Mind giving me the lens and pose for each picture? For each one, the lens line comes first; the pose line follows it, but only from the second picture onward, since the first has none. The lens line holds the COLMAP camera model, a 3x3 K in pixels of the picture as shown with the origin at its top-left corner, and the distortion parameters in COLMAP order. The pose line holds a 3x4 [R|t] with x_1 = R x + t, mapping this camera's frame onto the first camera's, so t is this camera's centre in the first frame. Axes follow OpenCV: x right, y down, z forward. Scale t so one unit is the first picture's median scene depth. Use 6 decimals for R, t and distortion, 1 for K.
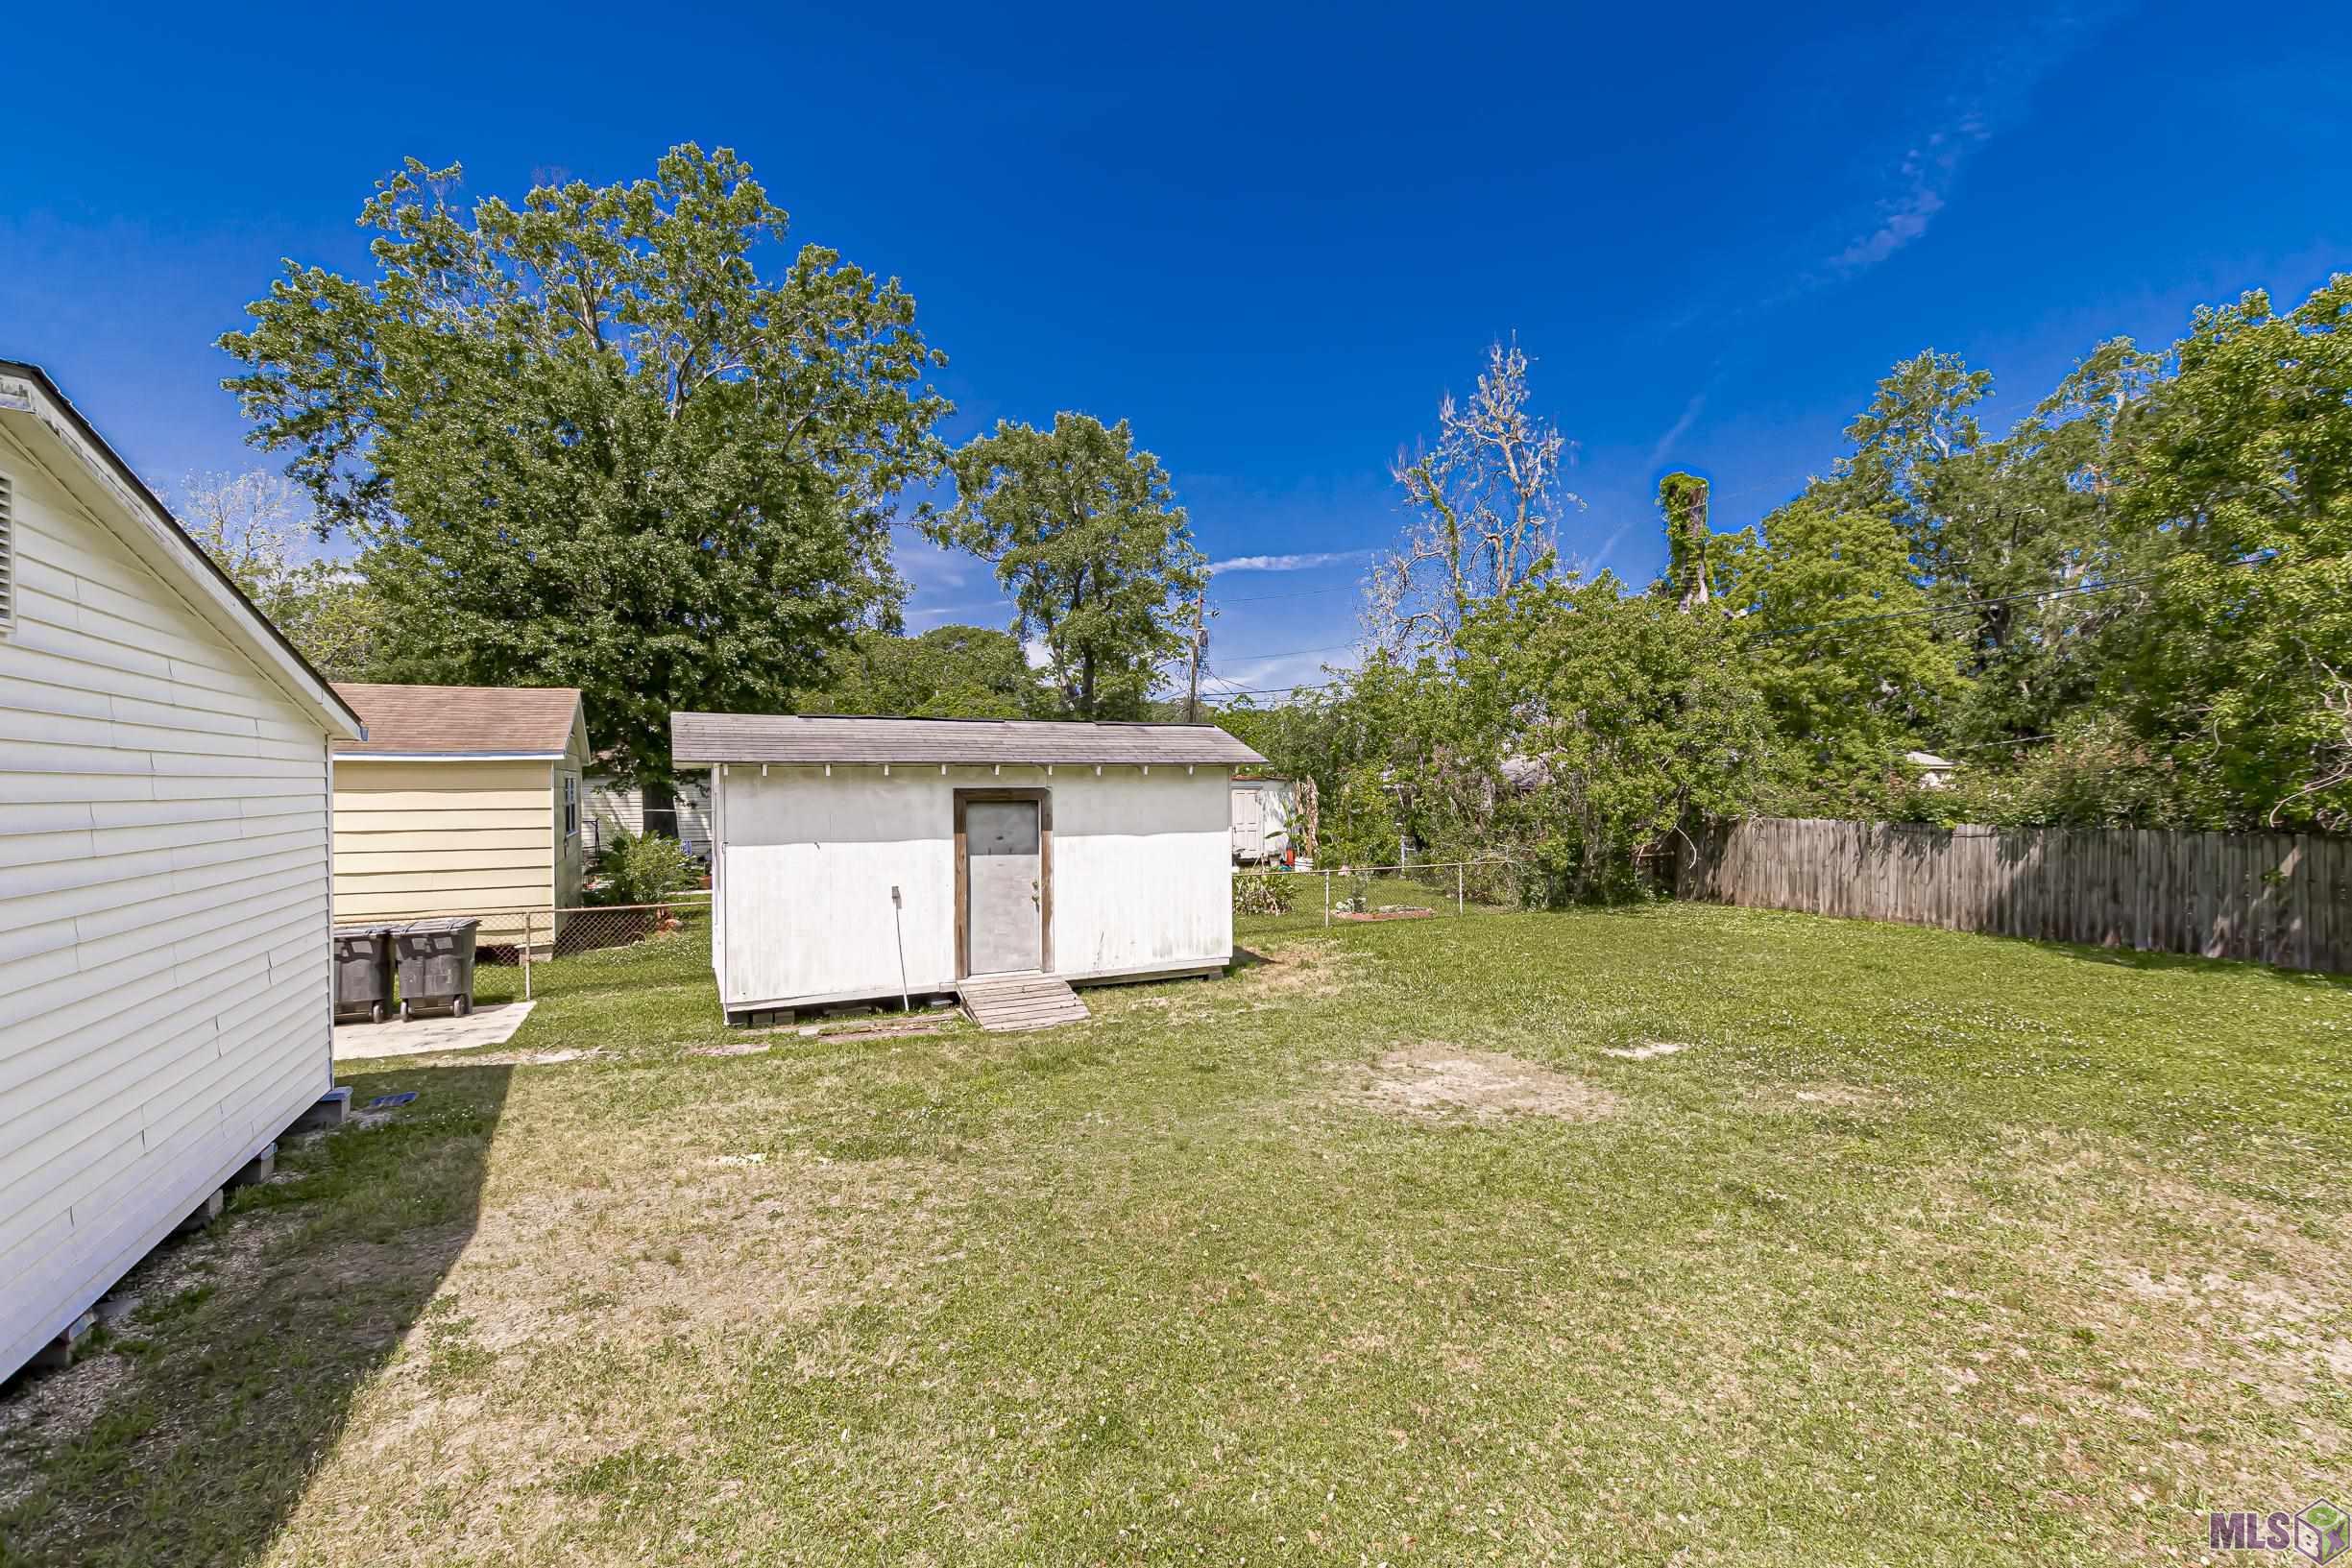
lens RADIAL K [[1051.3, 0, 1171.7], [0, 1051.3, 783.9], [0, 0, 1]] dist [0.001159, -0.002686]
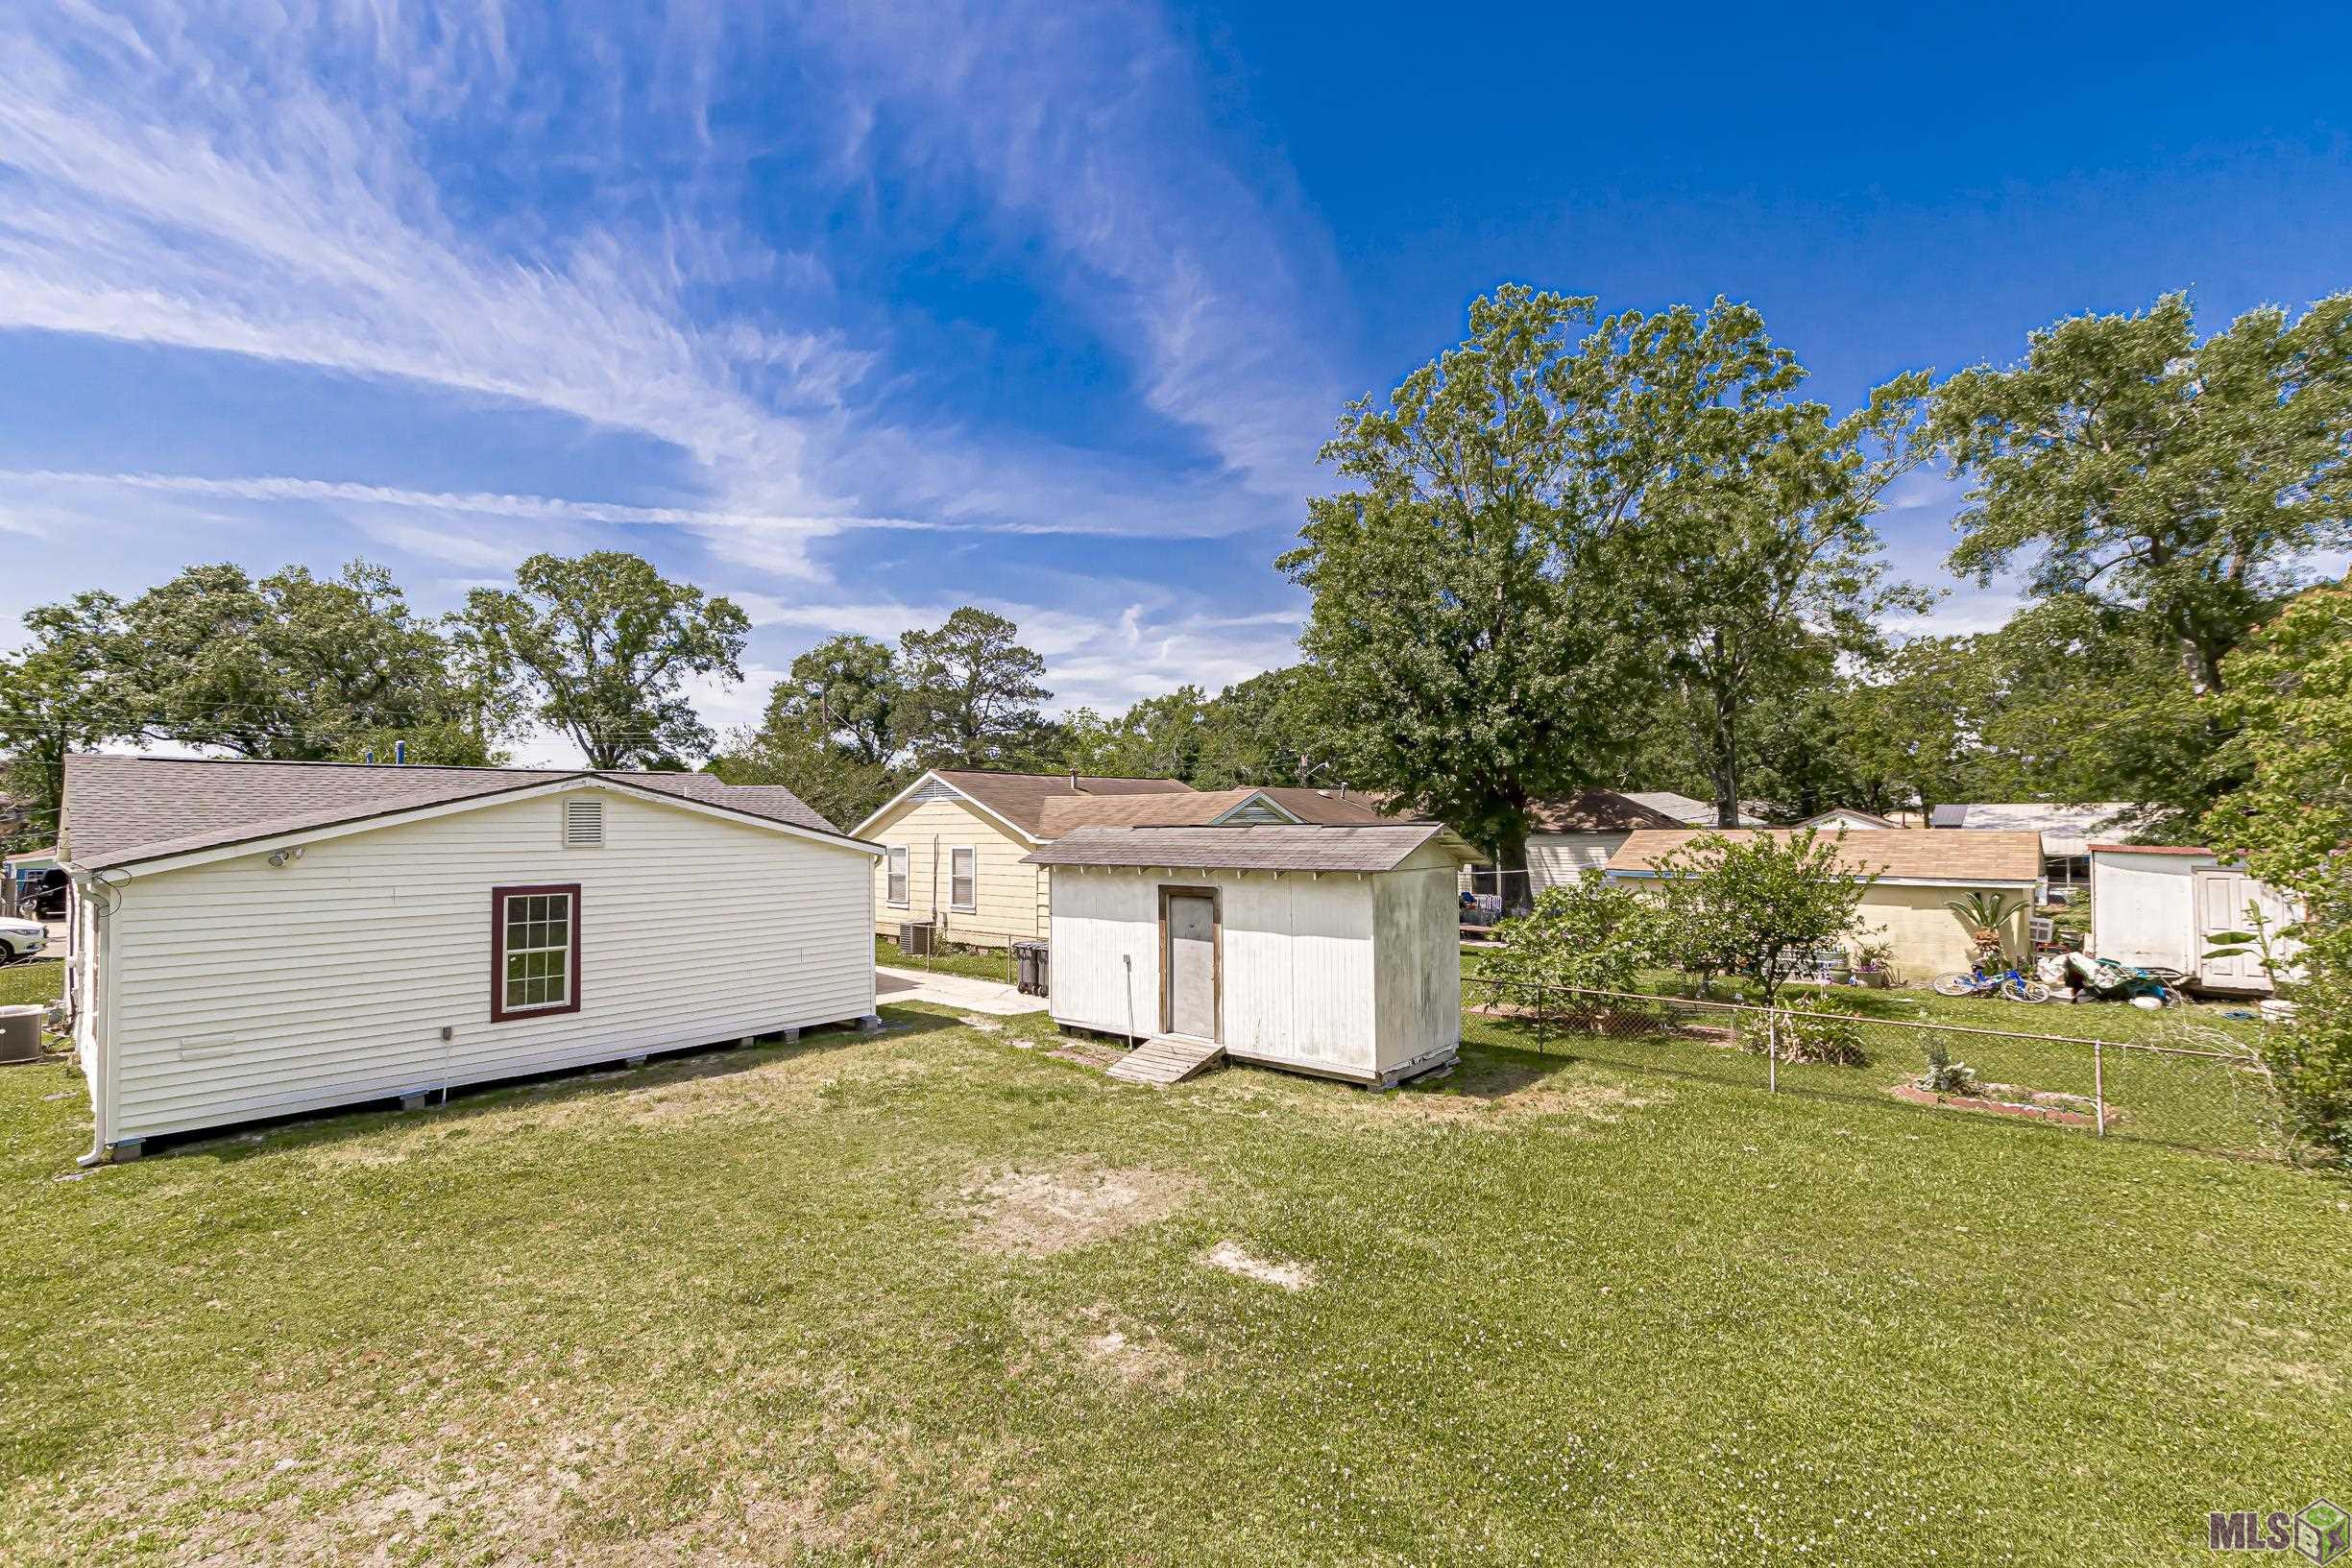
lens RADIAL K [[1051.3, 0, 1162.3], [0, 1051.3, 795.7], [0, 0, 1]] dist [0.001159, -0.002686]
pose [[0.360816, -0.021255, -0.932395, 1.019045], [0.004660, 0.999769, -0.020988, -0.078995], [0.932626, 0.003227, 0.360831, 0.548442]]
